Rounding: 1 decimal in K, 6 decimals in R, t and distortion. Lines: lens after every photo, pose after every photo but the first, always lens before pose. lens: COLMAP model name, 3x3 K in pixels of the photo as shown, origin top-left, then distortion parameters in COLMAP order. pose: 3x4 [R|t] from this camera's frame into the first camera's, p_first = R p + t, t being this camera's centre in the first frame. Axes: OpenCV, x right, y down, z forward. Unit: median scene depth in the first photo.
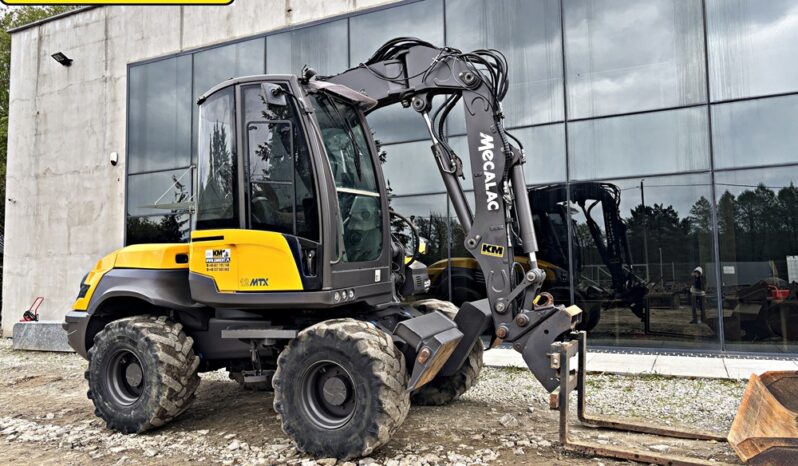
lens RADIAL K [[597.4, 0, 400.2], [0, 597.4, 228.4], [0, 0, 1]] dist [0.049750, -0.055817]
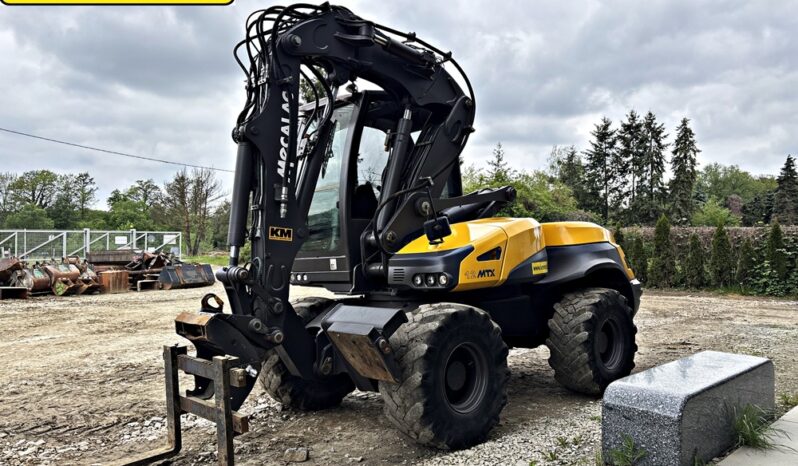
lens RADIAL K [[602.2, 0, 403.1], [0, 602.2, 238.6], [0, 0, 1]] dist [0.040964, -0.061972]
pose [[-0.342976, 0.014117, -0.939238, 0.920036], [0.080040, 0.996690, -0.014247, 0.059252], [0.935928, -0.080063, -0.342970, 1.484893]]
